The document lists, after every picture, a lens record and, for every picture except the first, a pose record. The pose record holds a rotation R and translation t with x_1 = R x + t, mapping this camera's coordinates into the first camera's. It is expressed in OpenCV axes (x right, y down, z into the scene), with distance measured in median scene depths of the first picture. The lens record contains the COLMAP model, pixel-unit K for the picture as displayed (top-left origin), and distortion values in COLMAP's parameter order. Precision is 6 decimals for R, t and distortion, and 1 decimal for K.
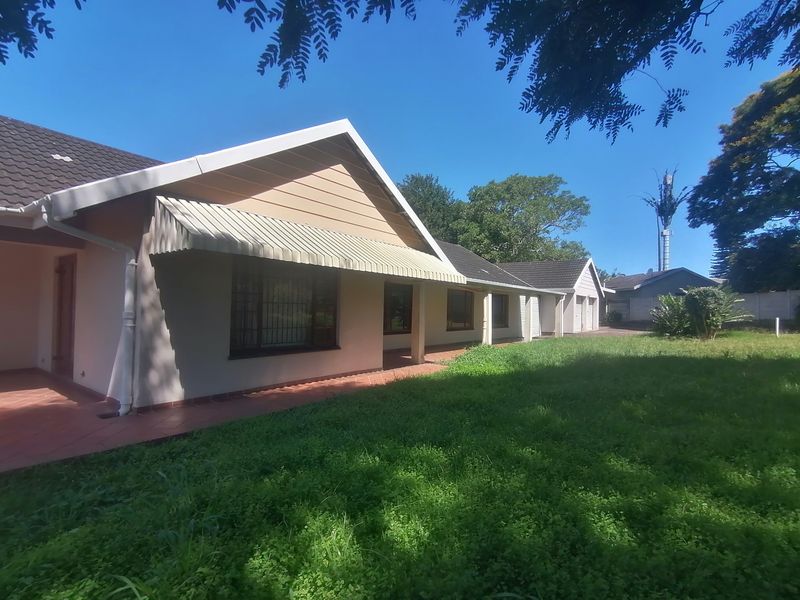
lens RADIAL K [[400.4, 0, 399.8], [0, 400.4, 308.3], [0, 0, 1]] dist [-0.000741, -0.012582]
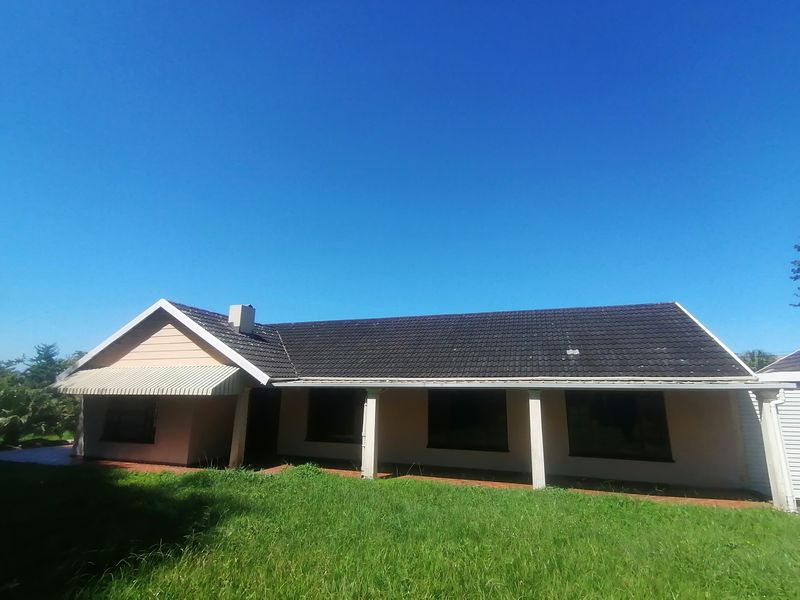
lens RADIAL K [[400.4, 0, 399.8], [0, 400.4, 308.3], [0, 0, 1]] dist [-0.000741, -0.012582]
pose [[0.321815, -0.212805, -0.922578, 2.093509], [0.001400, 0.974520, -0.224297, -0.073263], [0.946802, 0.070890, 0.313913, 1.733569]]
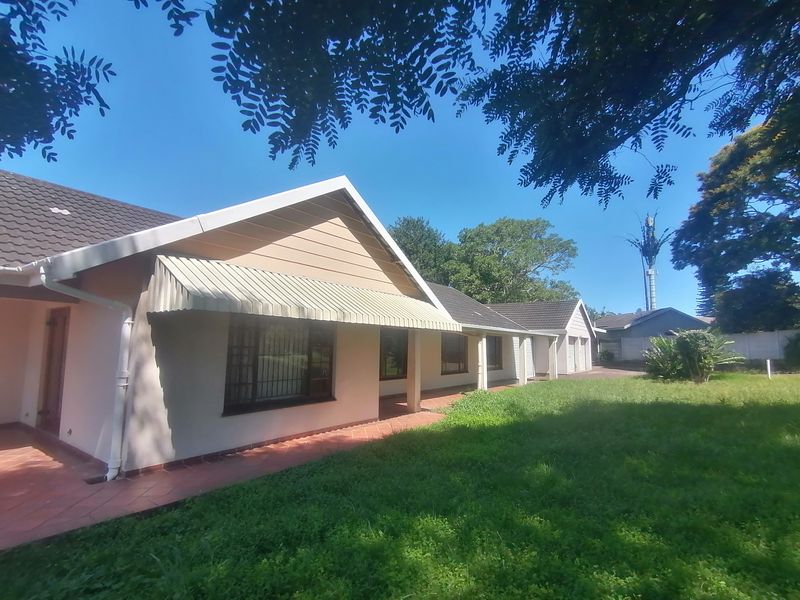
lens RADIAL K [[400.4, 0, 399.8], [0, 400.4, 308.3], [0, 0, 1]] dist [-0.000741, -0.012582]
pose [[0.999759, -0.005910, 0.021135, -0.015558], [0.007882, 0.995496, -0.094480, -0.038080], [-0.020481, 0.094624, 0.995302, -0.001851]]
